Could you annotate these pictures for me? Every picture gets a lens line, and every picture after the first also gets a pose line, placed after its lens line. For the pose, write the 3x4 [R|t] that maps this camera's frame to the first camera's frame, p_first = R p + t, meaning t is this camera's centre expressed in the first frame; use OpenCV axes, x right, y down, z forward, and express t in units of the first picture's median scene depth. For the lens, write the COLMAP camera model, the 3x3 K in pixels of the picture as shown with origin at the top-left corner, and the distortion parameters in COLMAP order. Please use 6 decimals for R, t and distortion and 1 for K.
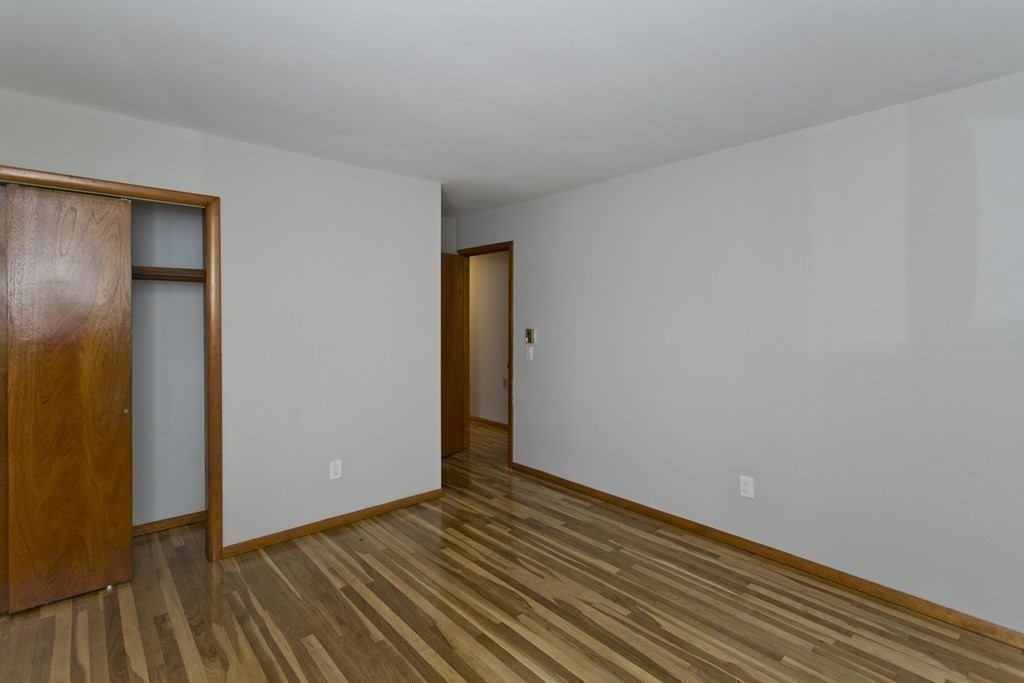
lens RADIAL K [[493.4, 0, 505.8], [0, 493.4, 335.6], [0, 0, 1]] dist [0.005350, 0.001010]
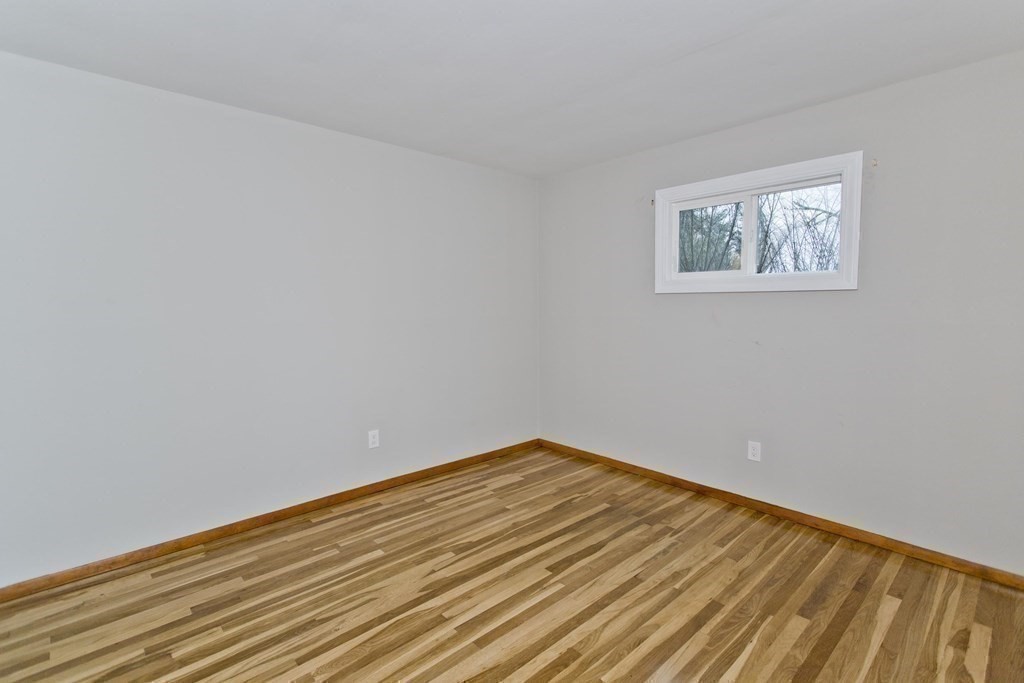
lens RADIAL K [[493.4, 0, 506.0], [0, 493.4, 345.2], [0, 0, 1]] dist [0.005350, 0.001010]
pose [[-0.038115, -0.086390, 0.995532, -0.745774], [0.042641, 0.995208, 0.087994, -0.006865], [-0.998363, 0.045804, -0.034249, 0.791374]]
